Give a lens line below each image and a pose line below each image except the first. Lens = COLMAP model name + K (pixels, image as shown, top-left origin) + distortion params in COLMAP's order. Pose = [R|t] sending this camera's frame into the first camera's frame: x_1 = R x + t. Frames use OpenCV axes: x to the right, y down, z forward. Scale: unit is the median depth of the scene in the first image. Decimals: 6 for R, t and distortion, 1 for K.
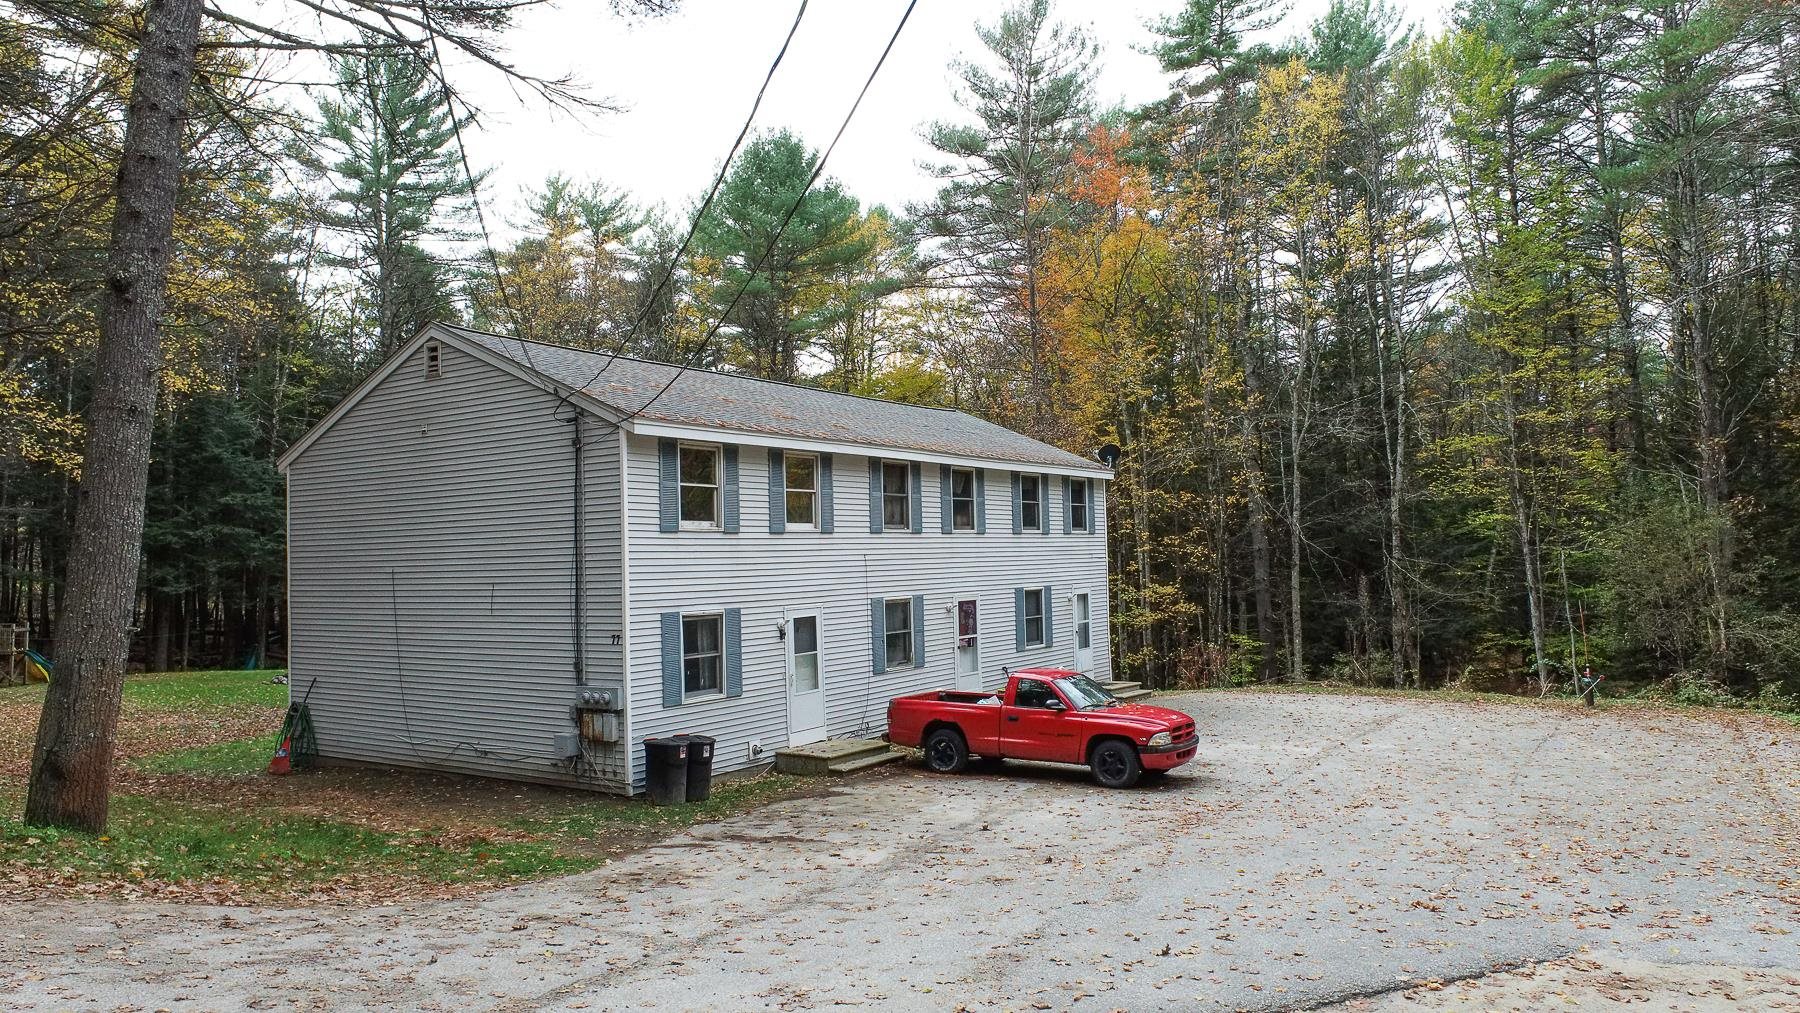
lens RADIAL K [[1223.1, 0, 899.3], [0, 1223.1, 507.8], [0, 0, 1]] dist [0.002612, 0.000606]
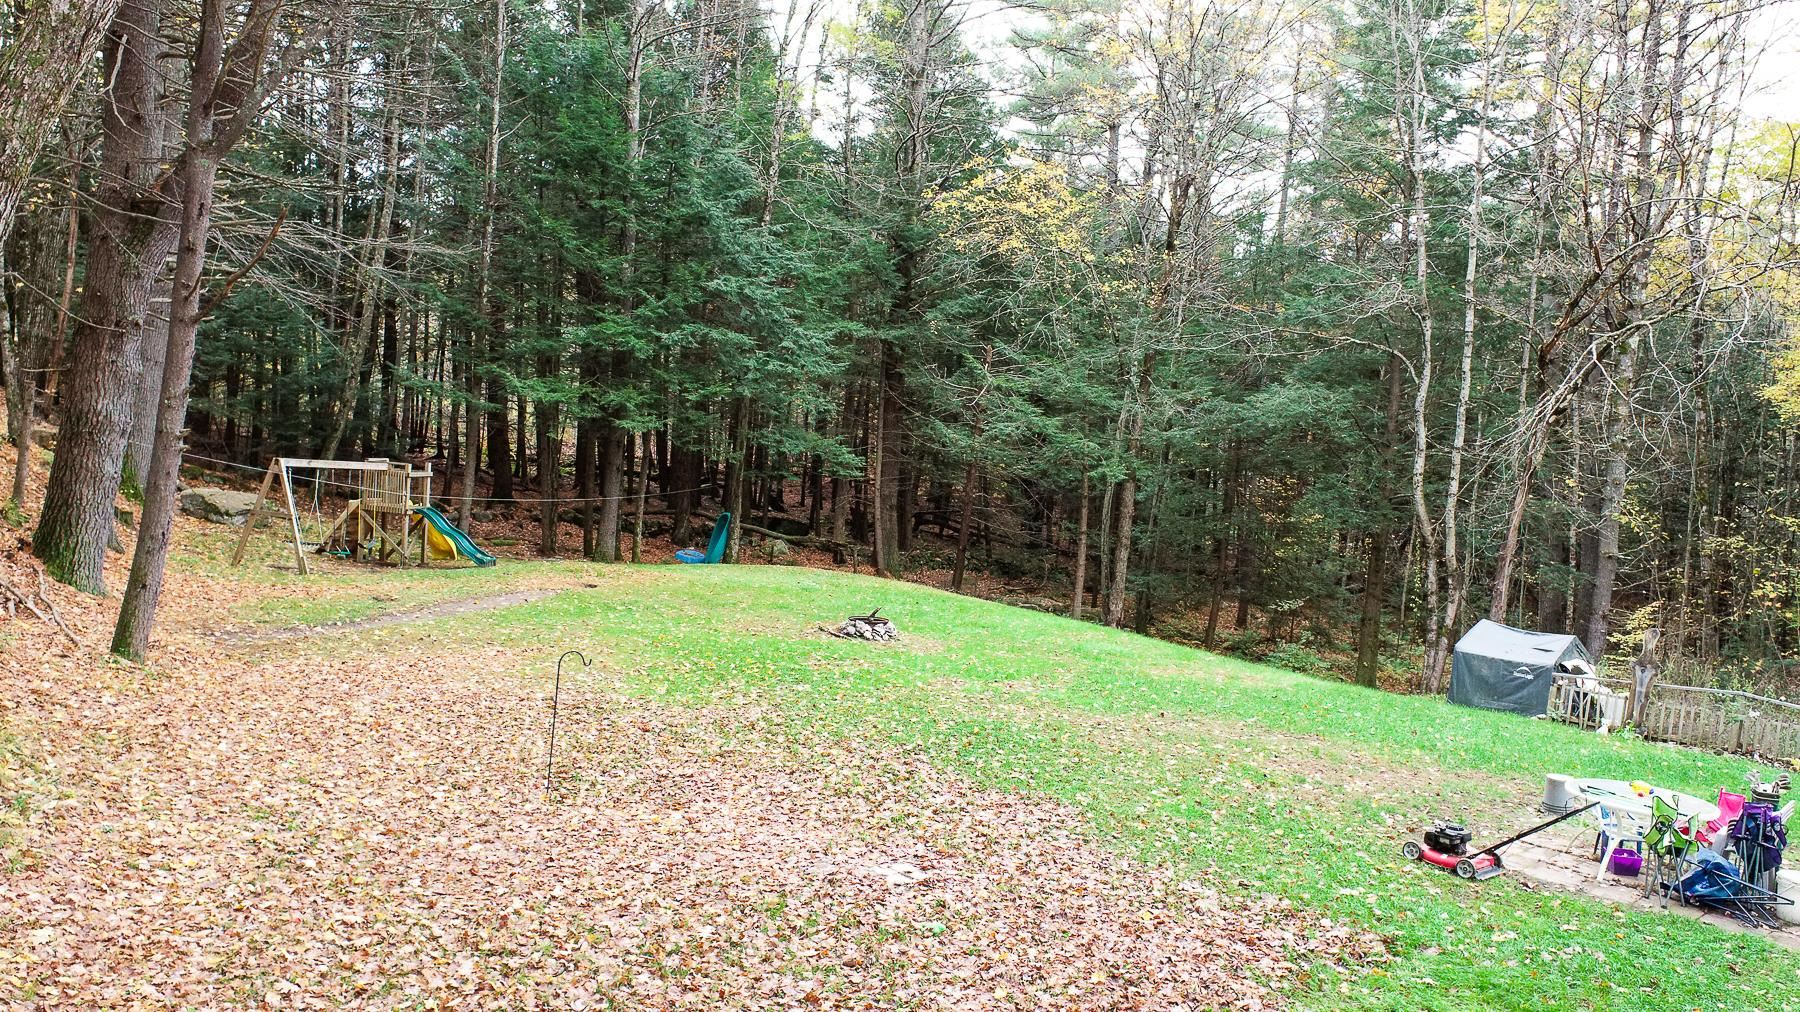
lens RADIAL K [[1223.1, 0, 899.8], [0, 1223.1, 506.4], [0, 0, 1]] dist [0.002612, 0.000606]
pose [[0.963084, 0.092875, -0.252672, -0.293939], [-0.064351, 0.990817, 0.118914, 0.024437], [0.261396, -0.098265, 0.960217, 0.423065]]
